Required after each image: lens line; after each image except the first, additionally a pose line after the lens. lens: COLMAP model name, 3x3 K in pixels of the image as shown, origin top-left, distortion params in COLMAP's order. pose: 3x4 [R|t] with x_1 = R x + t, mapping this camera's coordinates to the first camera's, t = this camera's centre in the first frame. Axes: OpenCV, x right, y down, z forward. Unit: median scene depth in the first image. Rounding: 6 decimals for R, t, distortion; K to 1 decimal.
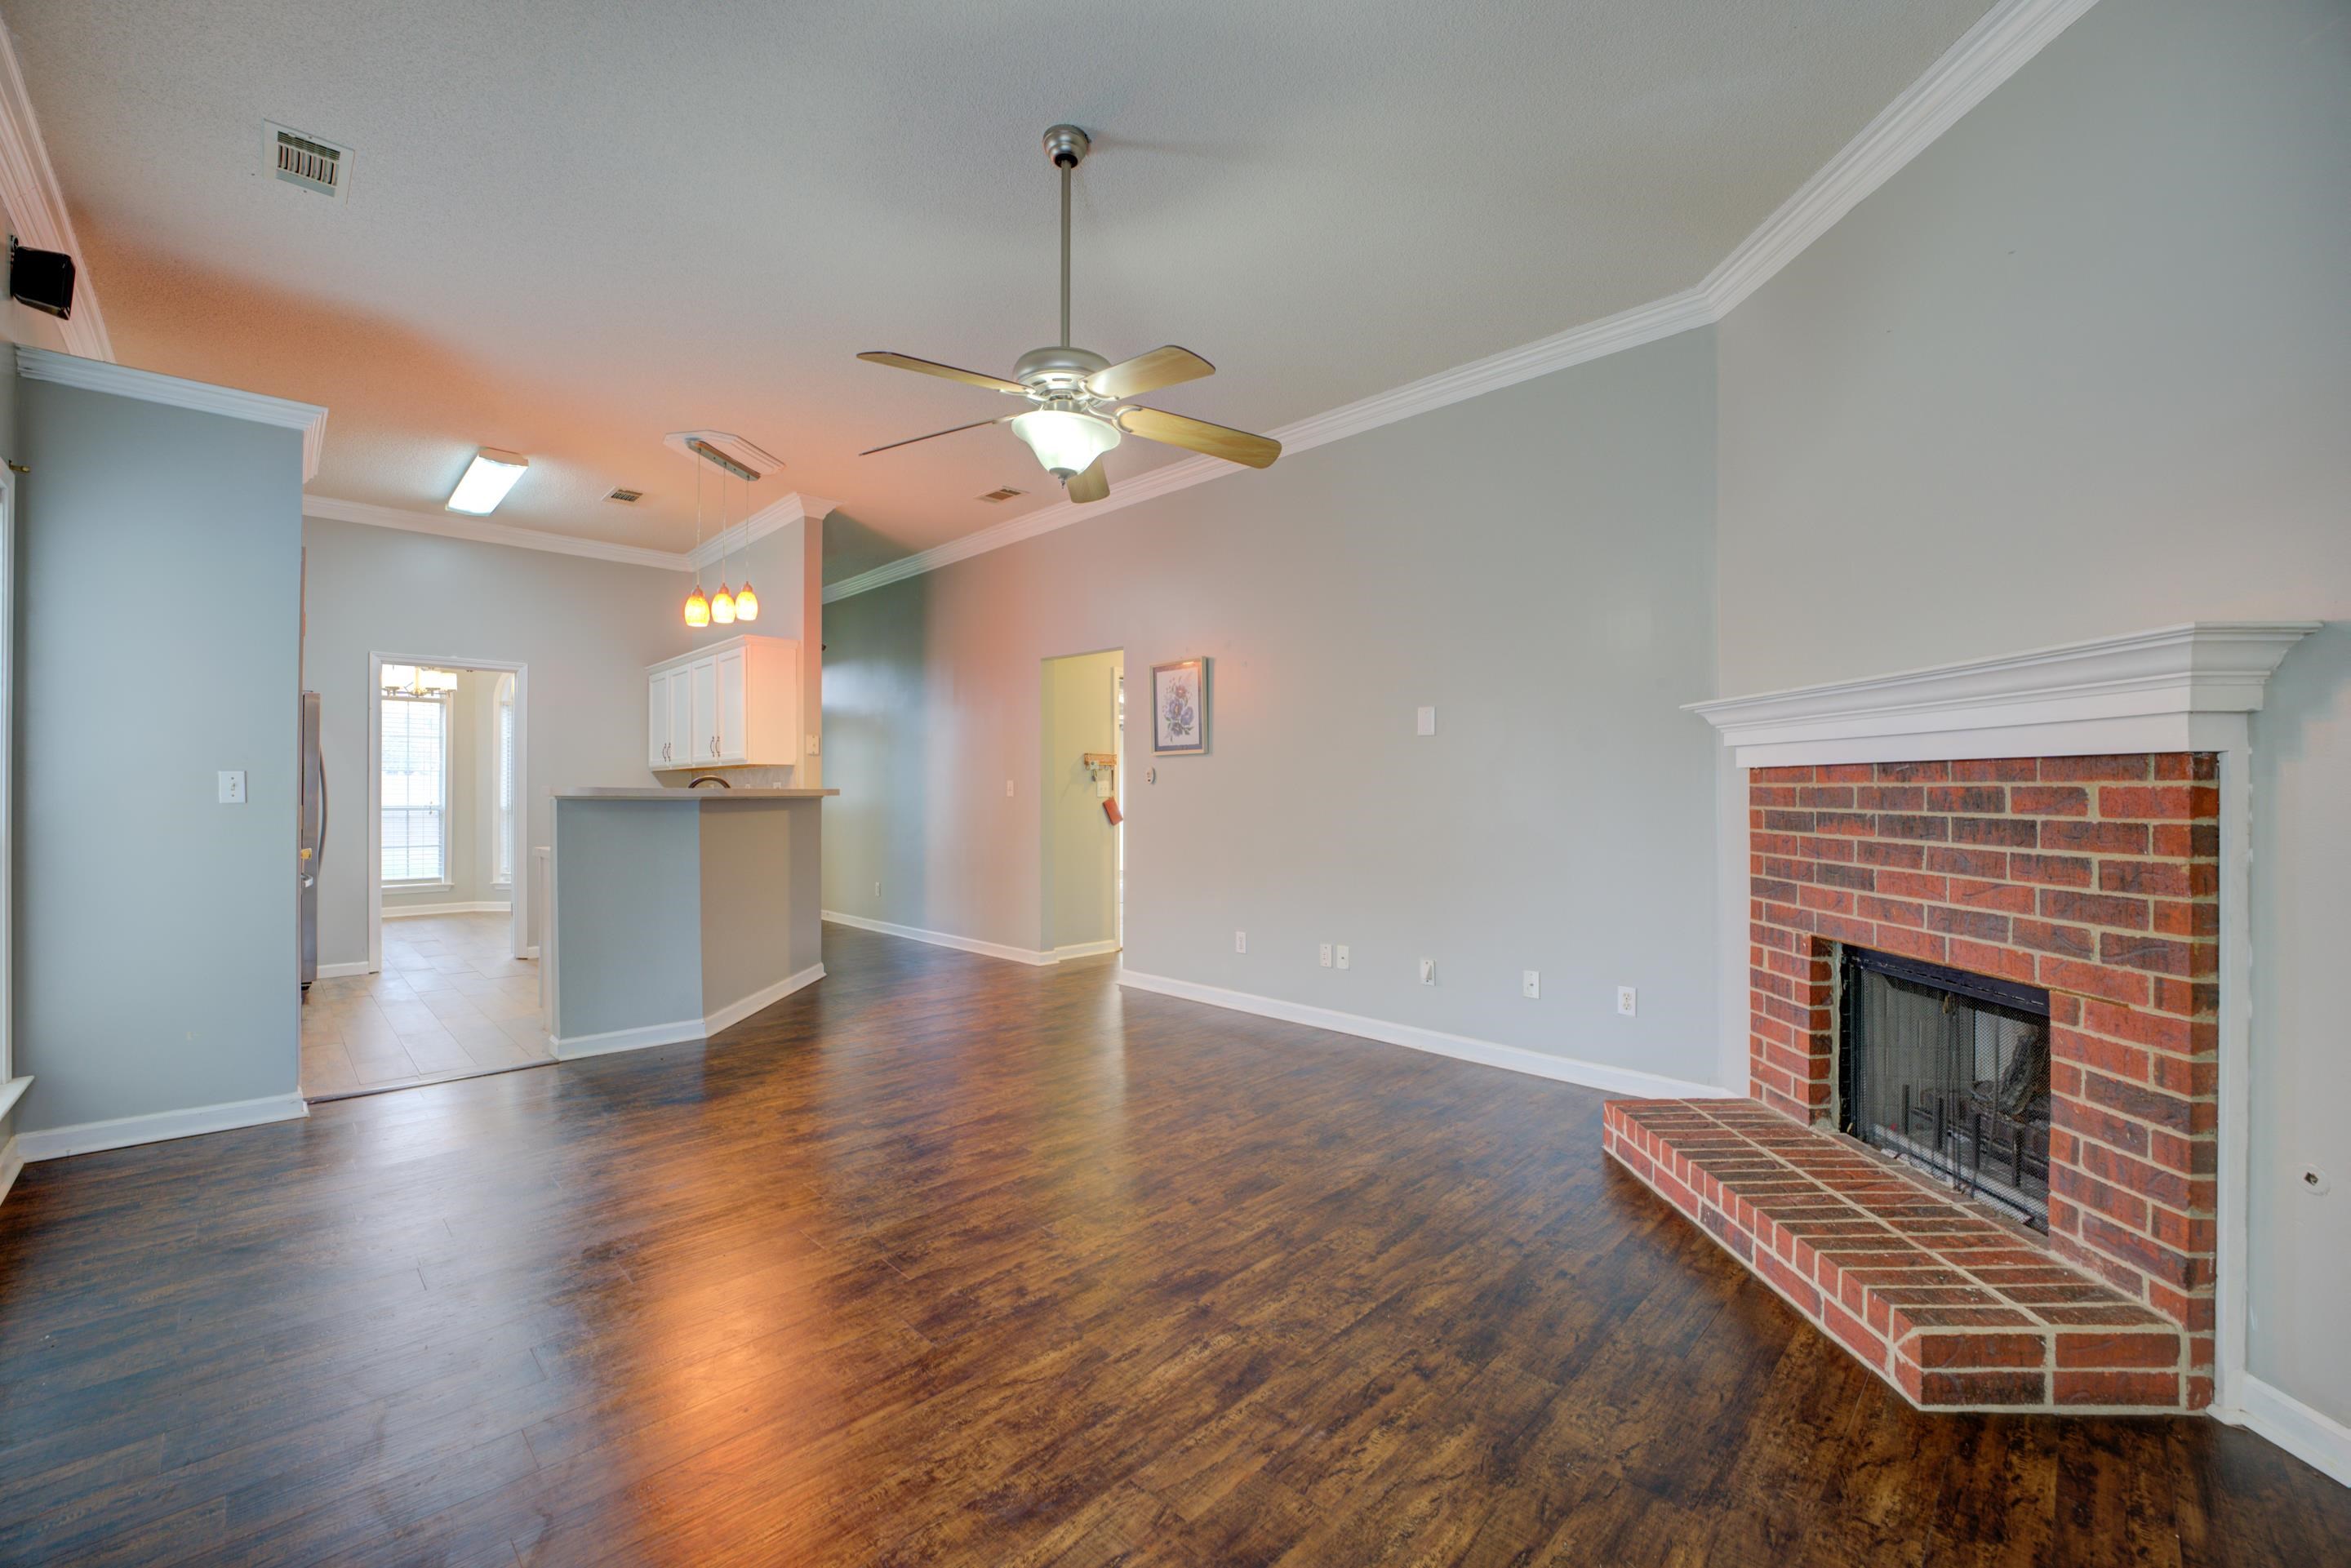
lens RADIAL K [[959.1, 0, 1154.5], [0, 959.1, 787.0], [0, 0, 1]] dist [-0.017649, 0.003687]
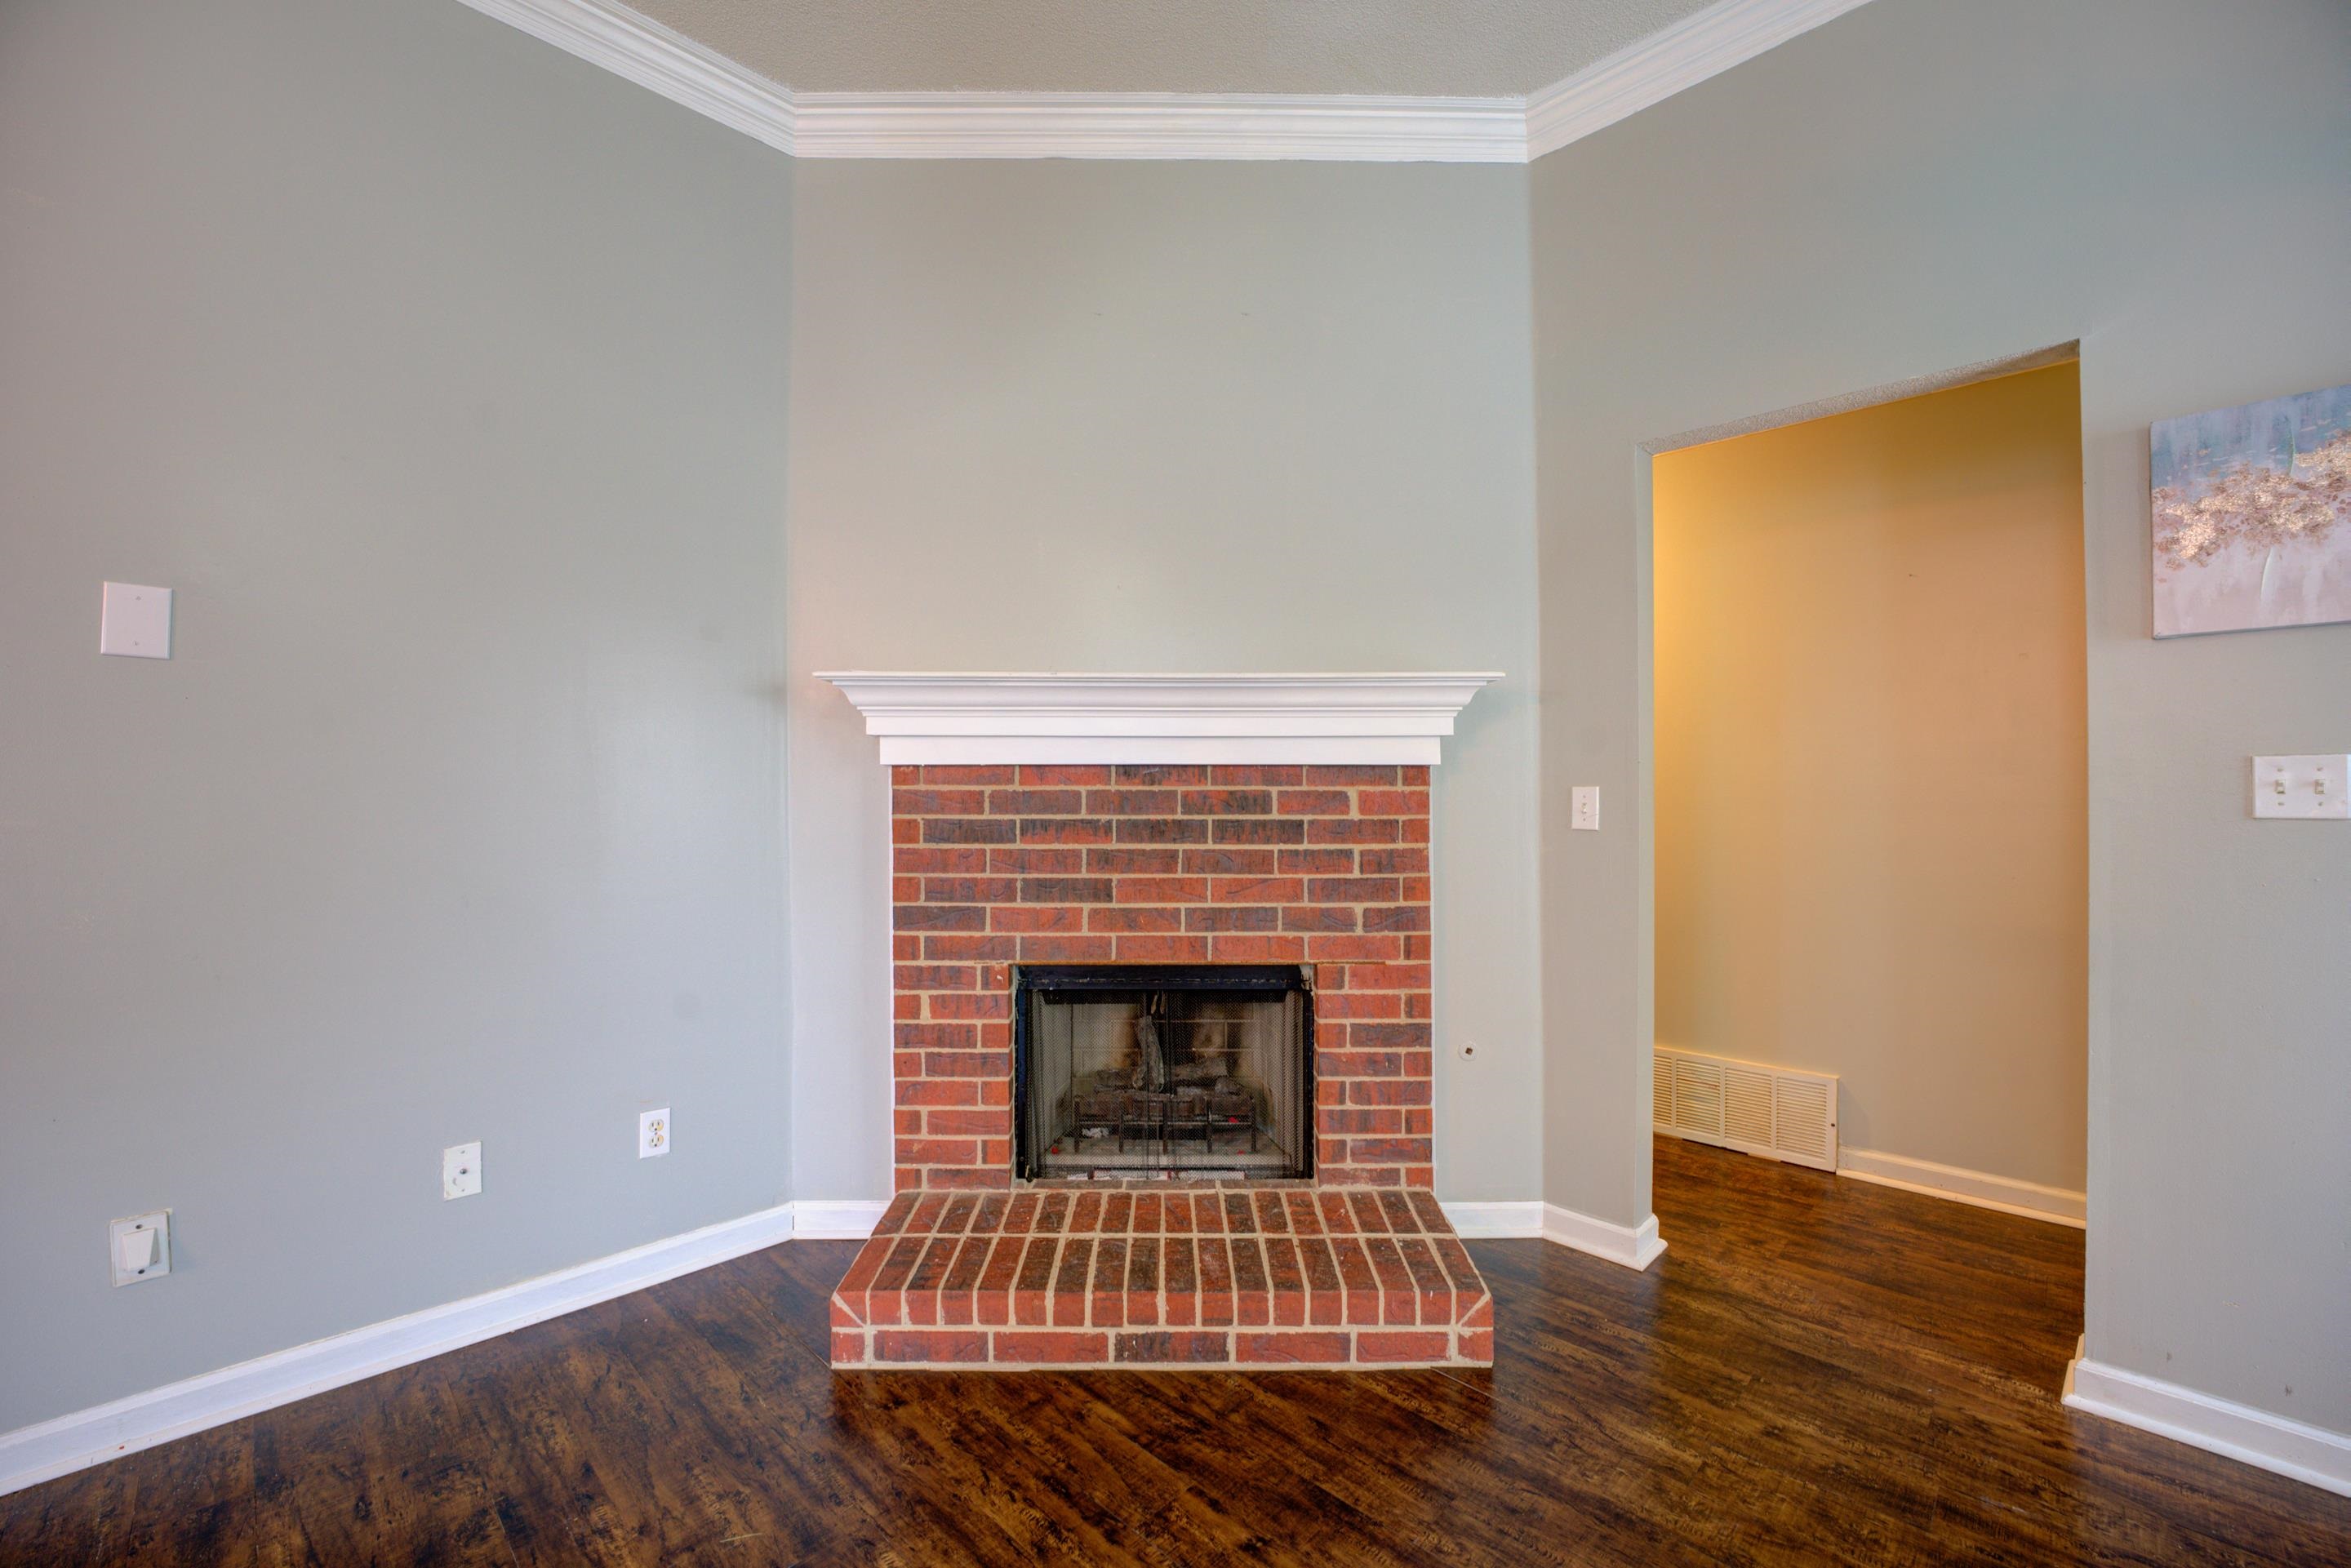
lens RADIAL K [[959.1, 0, 1181.0], [0, 959.1, 786.1], [0, 0, 1]] dist [-0.017649, 0.003687]
pose [[-0.017405, 0.012018, 0.999776, -0.198519], [-0.001824, 0.999926, -0.012051, 0.007131], [-0.999847, -0.002034, -0.017382, 0.988835]]
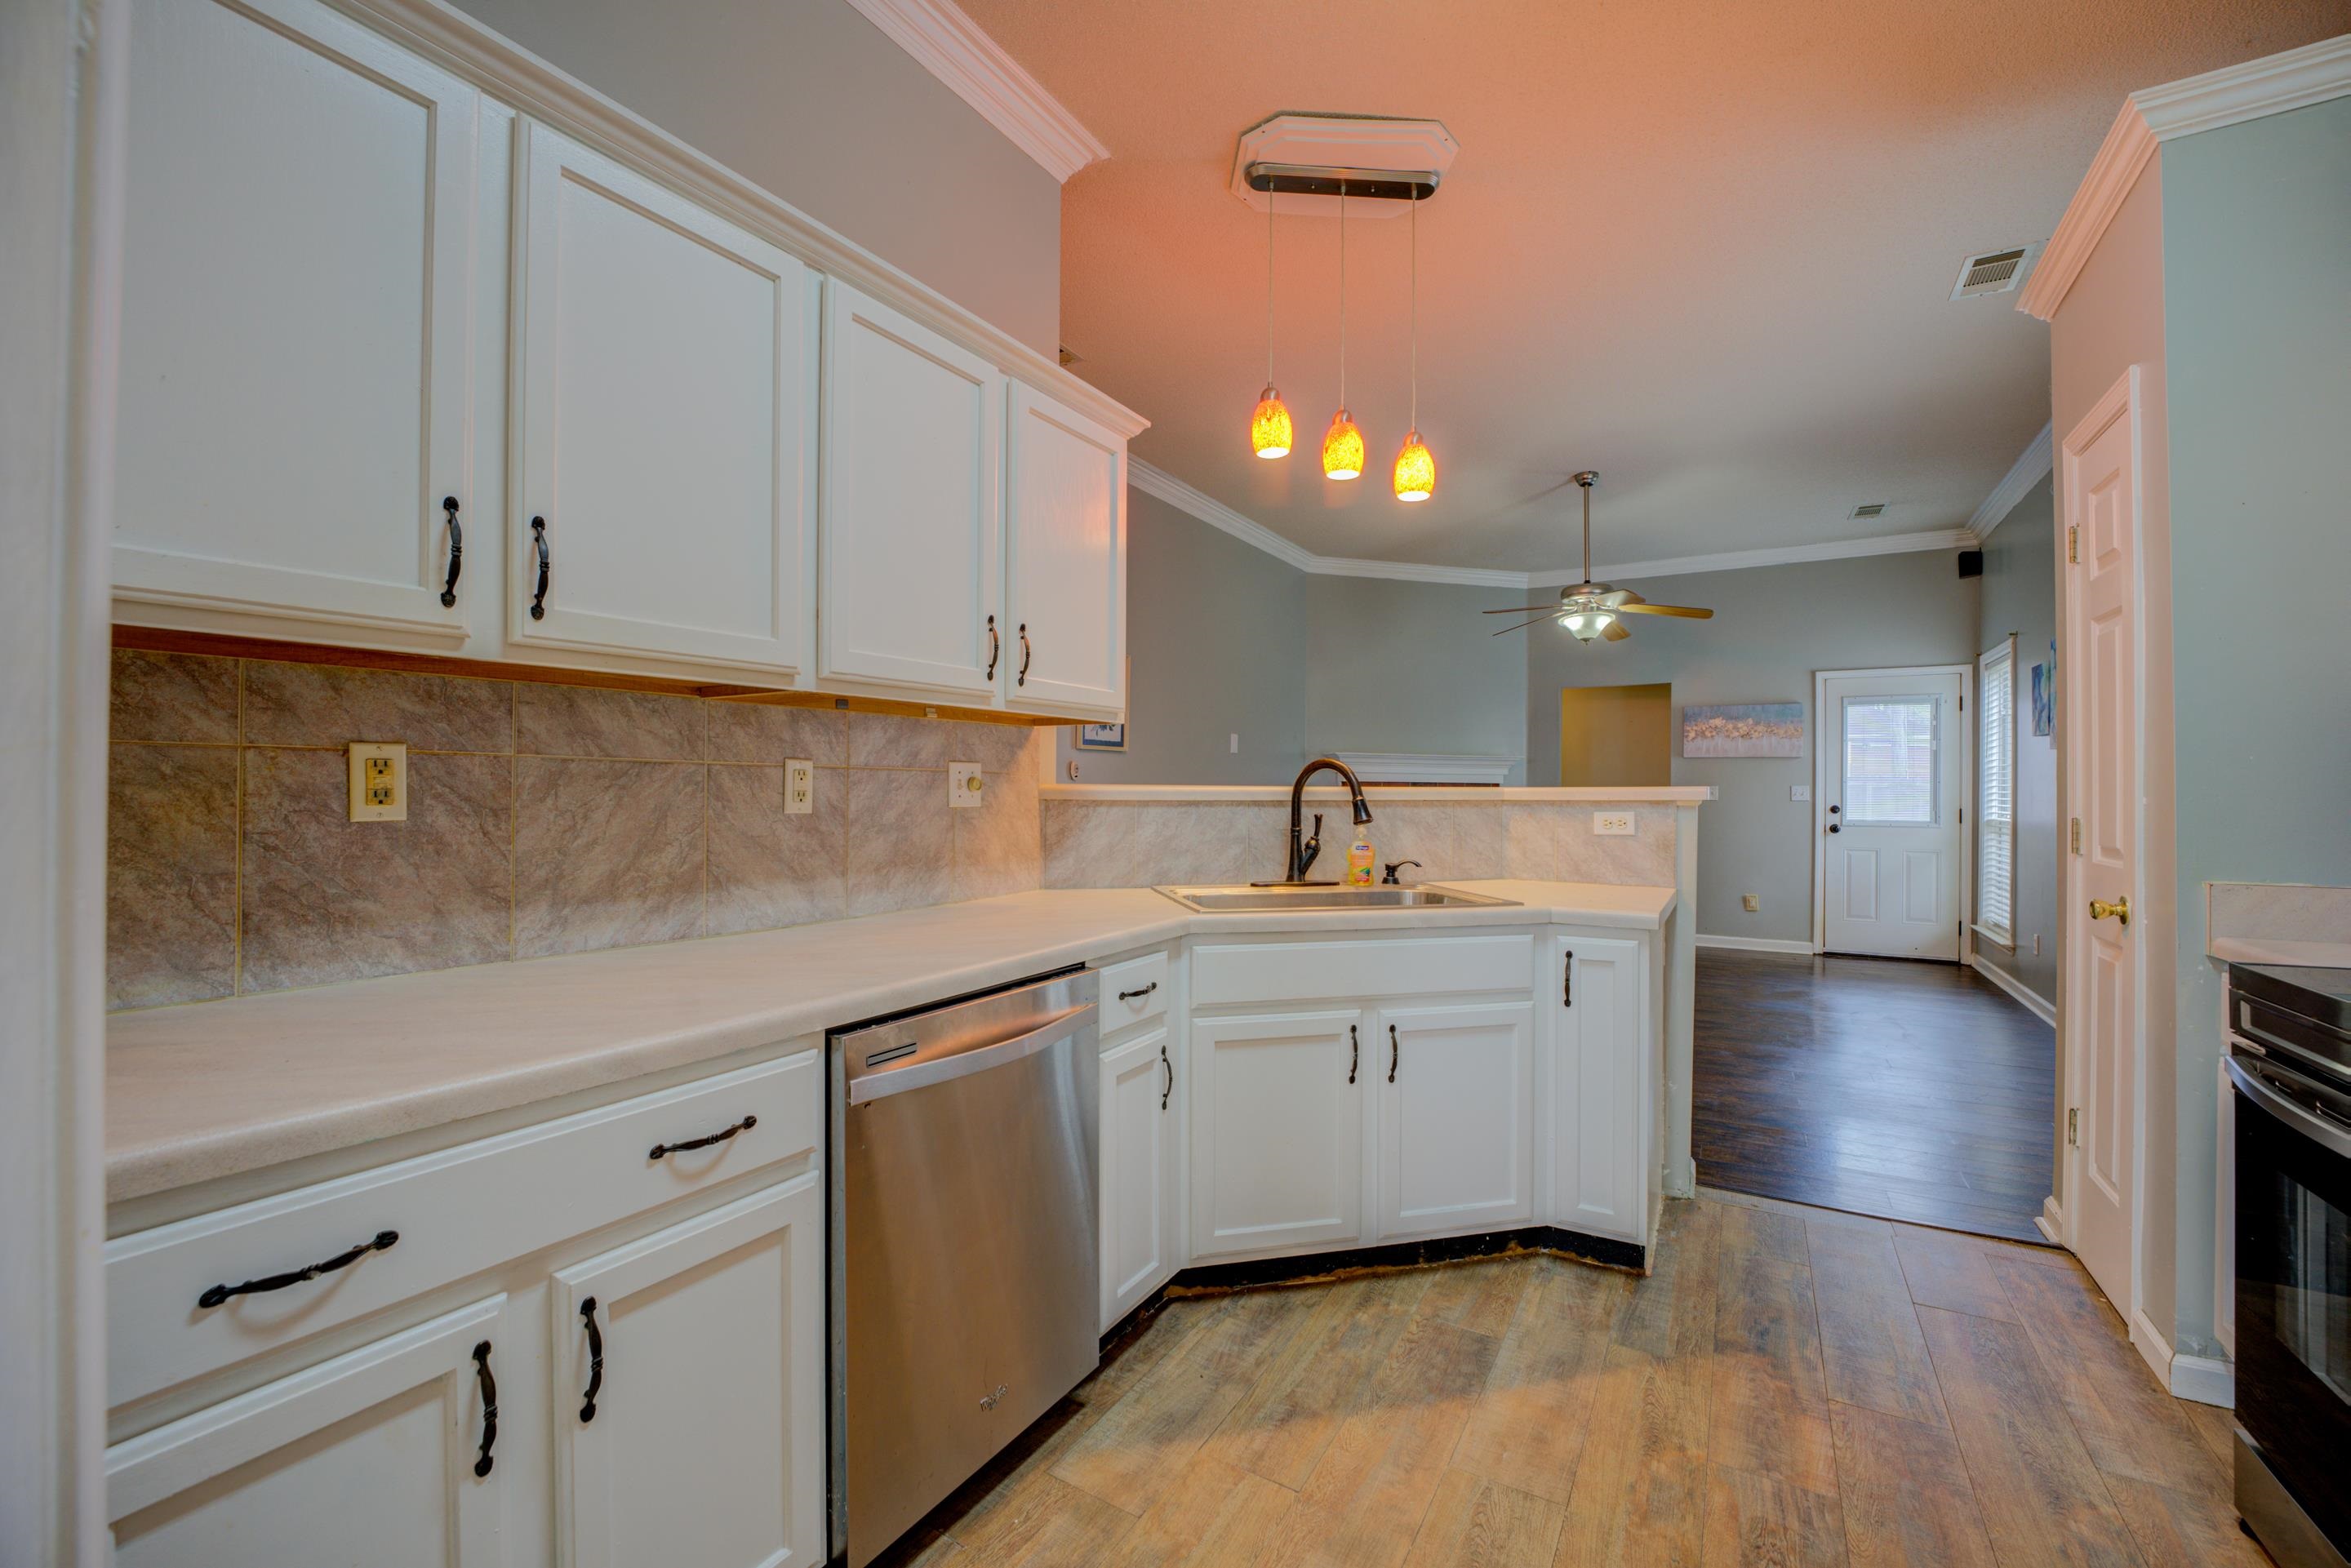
lens RADIAL K [[959.1, 0, 1179.0], [0, 959.1, 787.7], [0, 0, 1]] dist [-0.017649, 0.003687]
pose [[-0.265345, -0.001480, 0.964152, -1.969383], [-0.014091, 0.999898, -0.002343, 0.009551], [-0.964051, -0.014207, -0.265339, 2.566121]]
